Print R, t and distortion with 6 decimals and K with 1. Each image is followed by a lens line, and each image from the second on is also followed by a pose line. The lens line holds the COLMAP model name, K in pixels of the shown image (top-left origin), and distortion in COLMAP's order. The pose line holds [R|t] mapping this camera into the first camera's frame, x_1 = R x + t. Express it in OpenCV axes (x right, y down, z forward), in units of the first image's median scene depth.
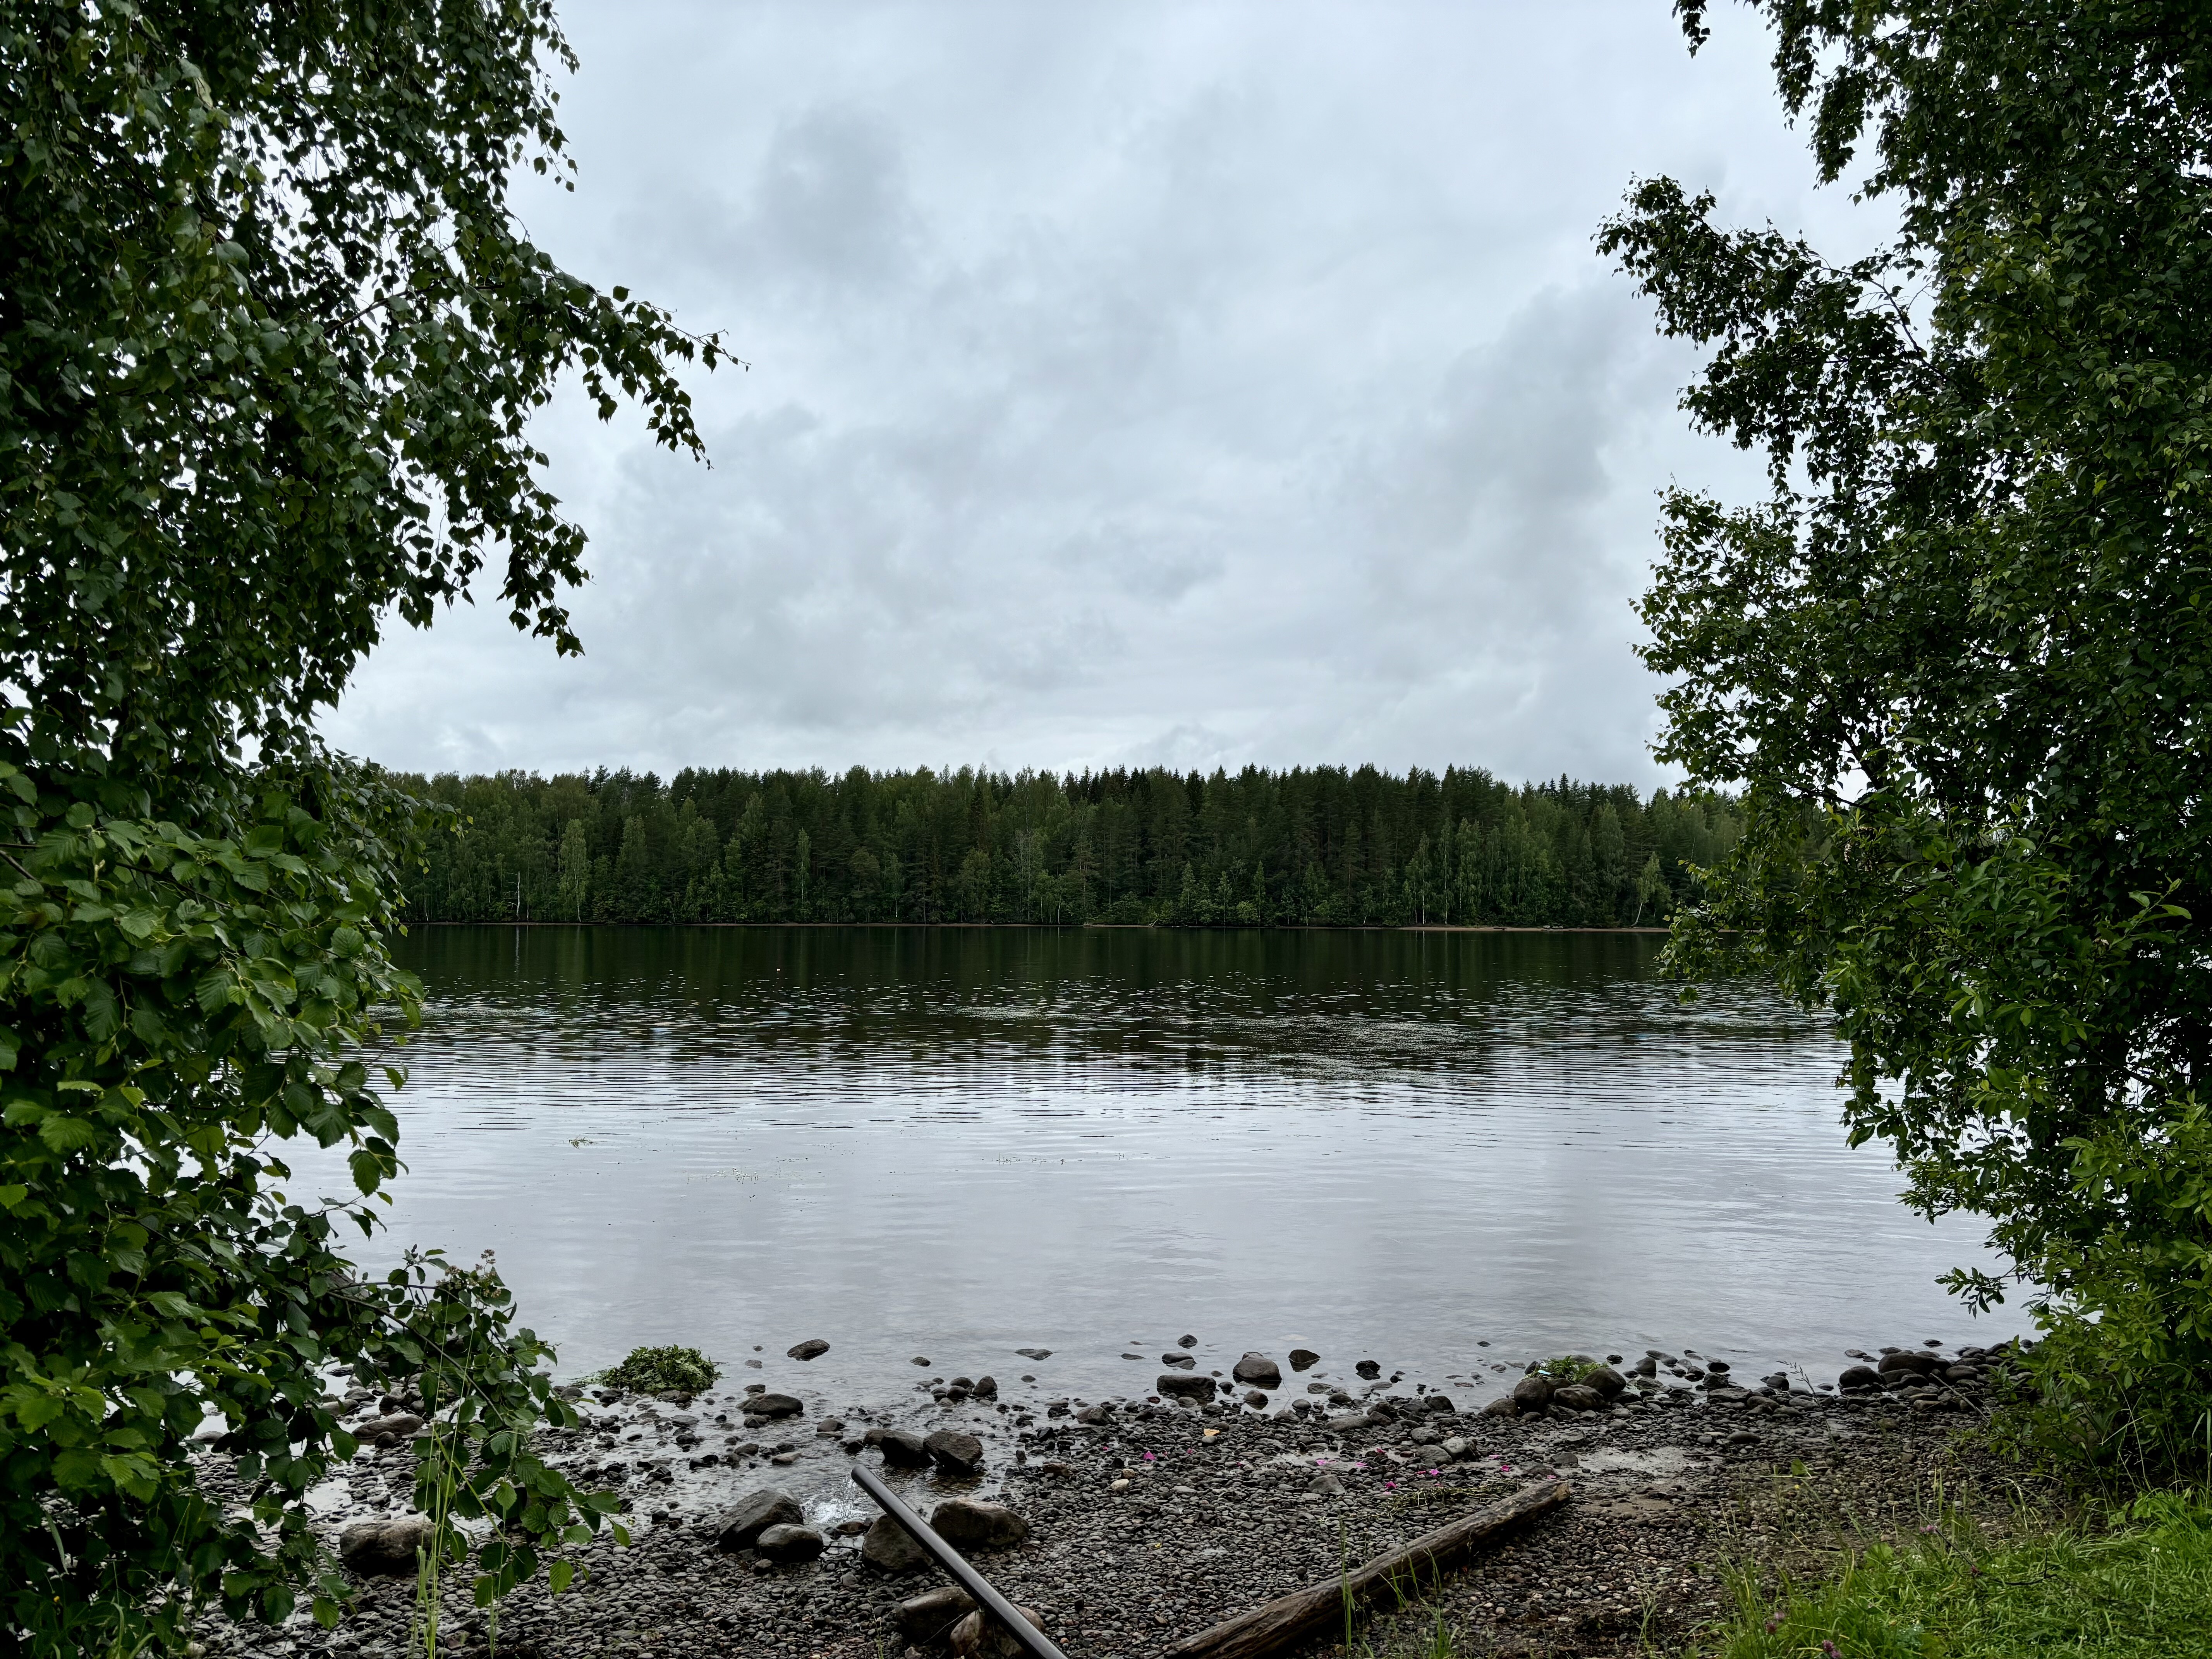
lens RADIAL K [[1657.6, 0, 1108.7], [0, 1657.6, 837.6], [0, 0, 1]] dist [0.032129, 0.020899]
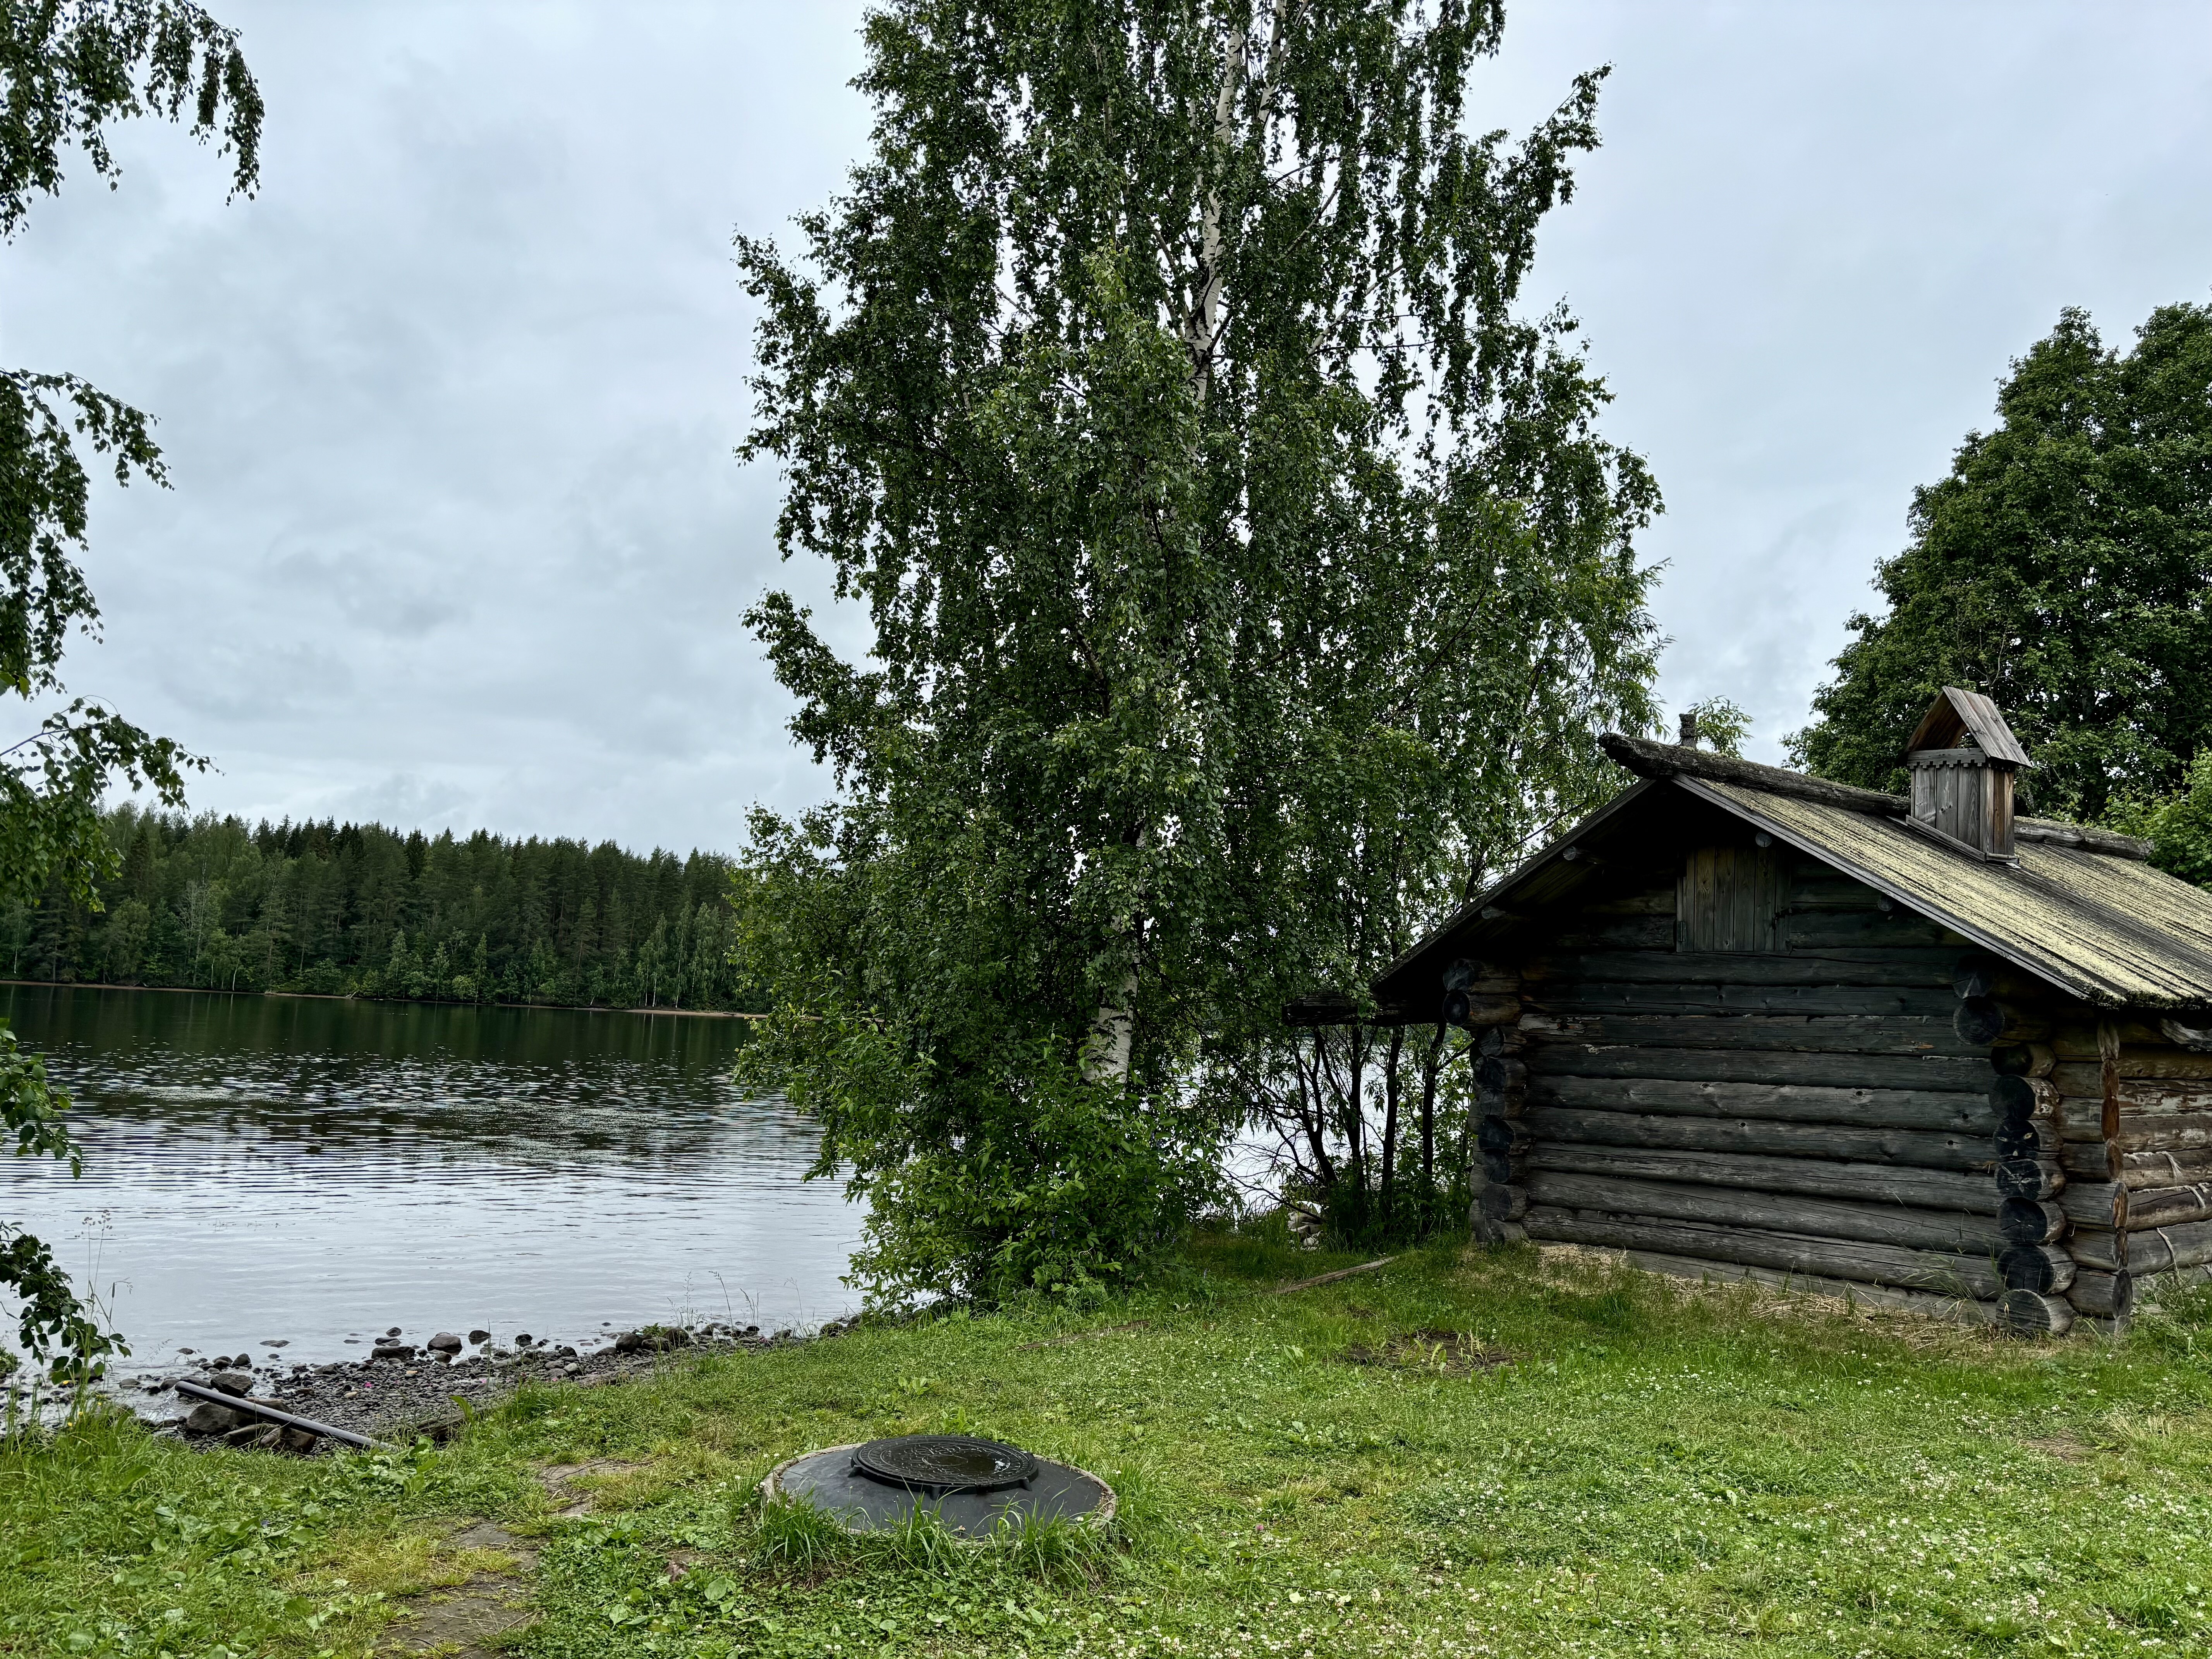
lens RADIAL K [[1657.6, 0, 1118.0], [0, 1657.6, 836.9], [0, 0, 1]] dist [0.032129, 0.020899]
pose [[0.896622, 0.088605, 0.433840, -0.022558], [-0.066651, 0.995618, -0.065592, -0.027811], [-0.437751, 0.029896, 0.898599, -0.231158]]
